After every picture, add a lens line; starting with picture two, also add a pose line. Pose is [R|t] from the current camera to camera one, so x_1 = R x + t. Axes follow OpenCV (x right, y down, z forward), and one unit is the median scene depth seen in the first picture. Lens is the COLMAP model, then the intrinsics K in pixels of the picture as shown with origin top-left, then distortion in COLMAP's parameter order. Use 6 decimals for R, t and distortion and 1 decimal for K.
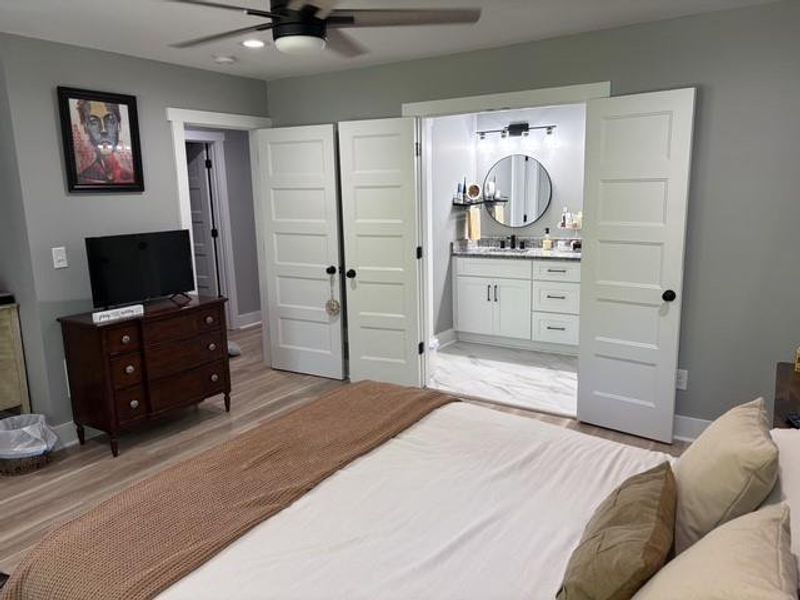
lens RADIAL K [[608.5, 0, 399.8], [0, 608.5, 305.0], [0, 0, 1]] dist [0.047910, -0.039412]
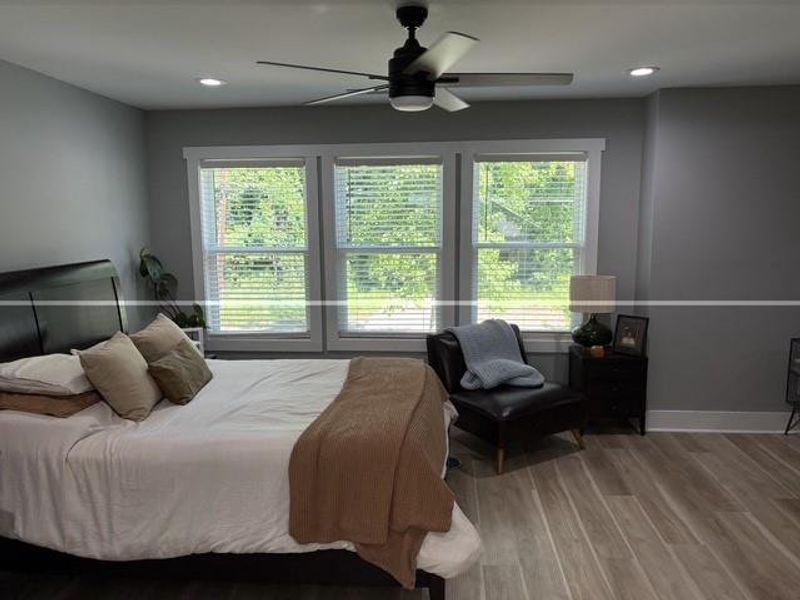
lens RADIAL K [[608.5, 0, 407.8], [0, 608.5, 298.2], [0, 0, 1]] dist [0.047910, -0.039412]
pose [[-0.877877, 0.089665, -0.470418, 0.243633], [-0.070195, 0.947612, 0.311616, -0.250184], [0.473714, 0.306581, -0.825592, 1.211178]]
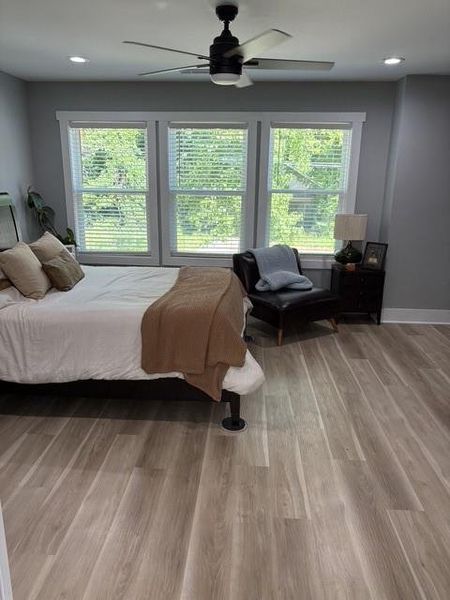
lens RADIAL K [[456.3, 0, 228.1], [0, 456.3, 300.5], [0, 0, 1]] dist [0.047910, -0.039412]
pose [[-0.871485, 0.132711, -0.472125, 0.287710], [-0.095959, 0.897938, 0.429533, -0.242232], [0.480943, 0.419637, -0.769804, 1.296470]]
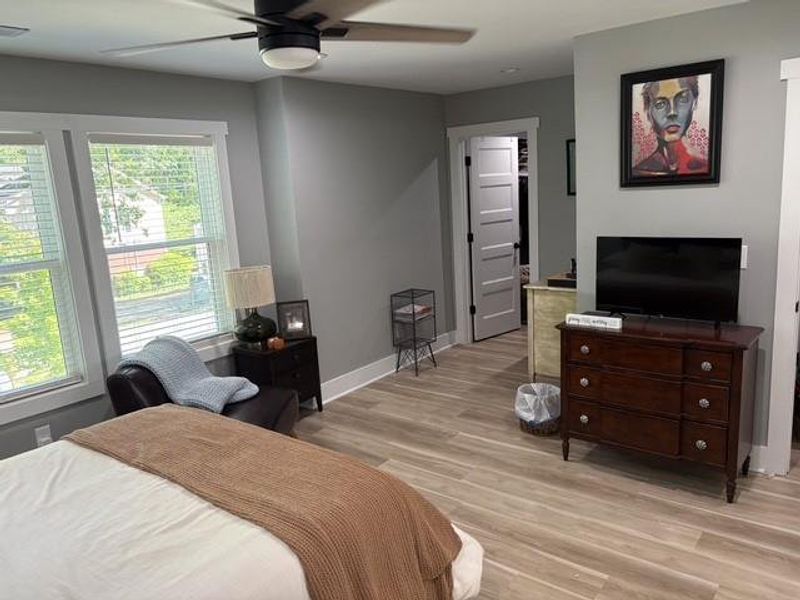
lens RADIAL K [[608.5, 0, 398.5], [0, 608.5, 301.1], [0, 0, 1]] dist [0.047910, -0.039412]
pose [[-0.100513, 0.215380, -0.971344, 0.445711], [-0.133155, 0.964593, 0.227661, -0.180031], [0.985985, 0.152223, -0.068276, 0.742649]]
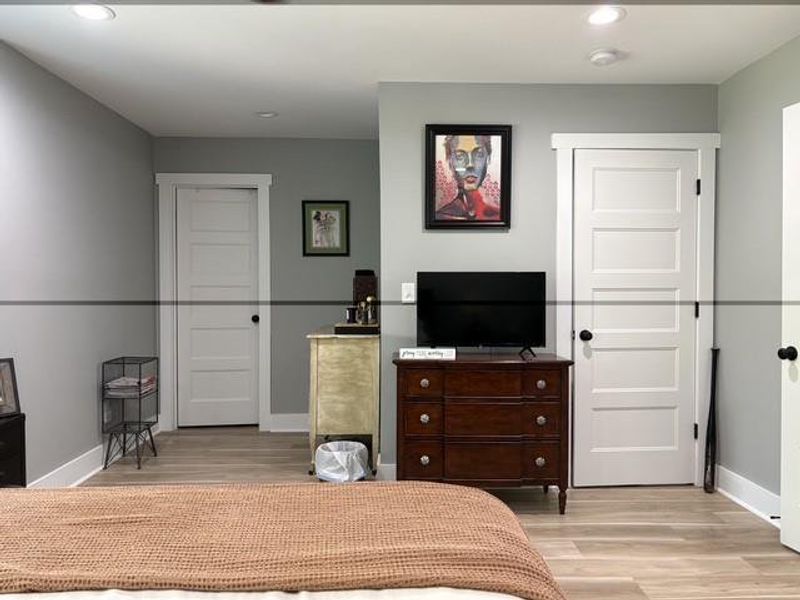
lens RADIAL K [[608.5, 0, 399.5], [0, 608.5, 299.3], [0, 0, 1]] dist [0.047910, -0.039412]
pose [[0.550319, 0.036808, -0.834143, 0.255230], [-0.172800, 0.982420, -0.070652, 0.004823], [0.816878, 0.183022, 0.547005, 0.445915]]
